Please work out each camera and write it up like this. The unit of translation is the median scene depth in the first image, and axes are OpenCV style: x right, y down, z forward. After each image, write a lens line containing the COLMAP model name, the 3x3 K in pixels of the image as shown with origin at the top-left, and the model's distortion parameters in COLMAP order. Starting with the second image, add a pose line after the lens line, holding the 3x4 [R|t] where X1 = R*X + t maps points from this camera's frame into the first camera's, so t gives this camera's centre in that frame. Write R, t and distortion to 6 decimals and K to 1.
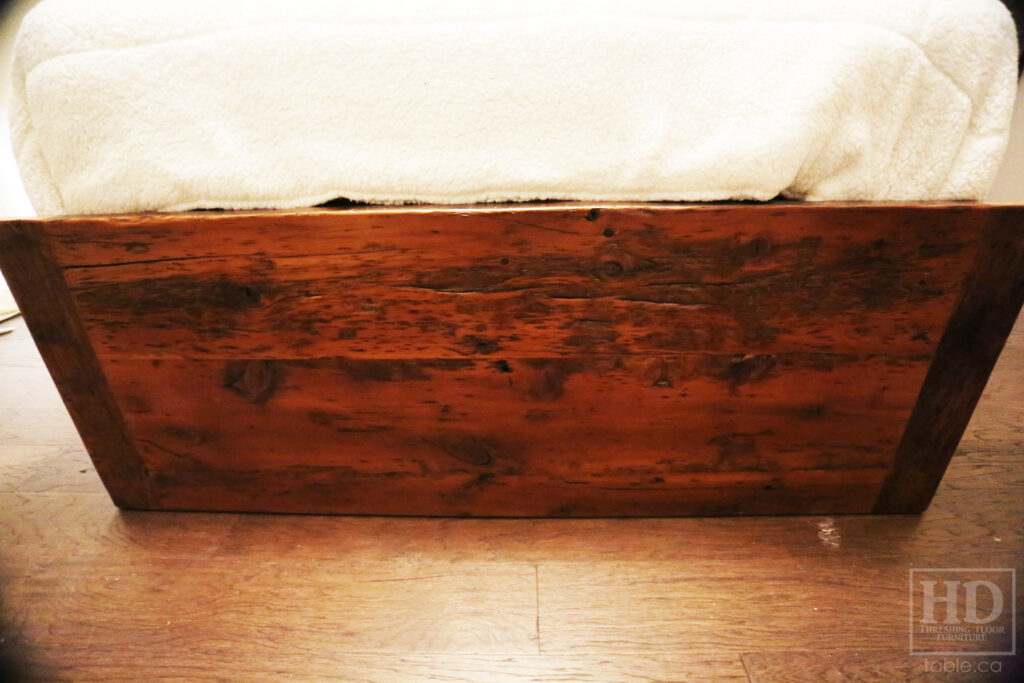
lens RADIAL K [[500.6, 0, 512.0], [0, 500.6, 341.5], [0, 0, 1]] dist [-0.084310, 0.035926]
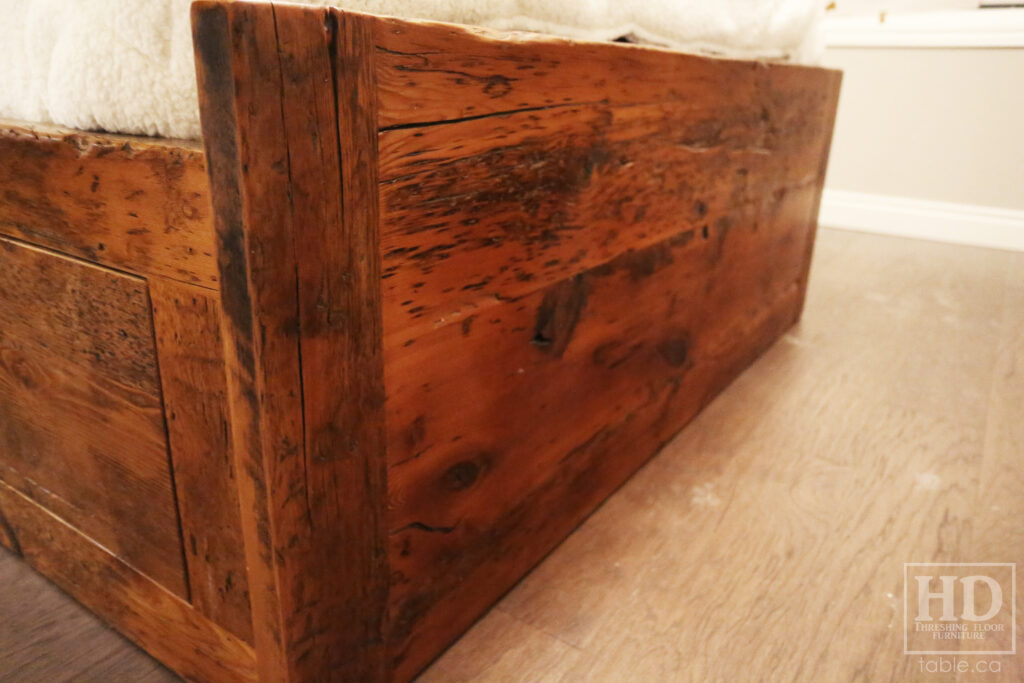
lens RADIAL K [[731.4, 0, 512.0], [0, 731.4, 341.5], [0, 0, 1]] dist [-0.028380, -0.001633]
pose [[0.544378, -0.255692, 0.798921, -1.440230], [0.334896, 0.939464, 0.072477, 0.022431], [-0.769089, 0.228101, 0.597053, 0.534322]]
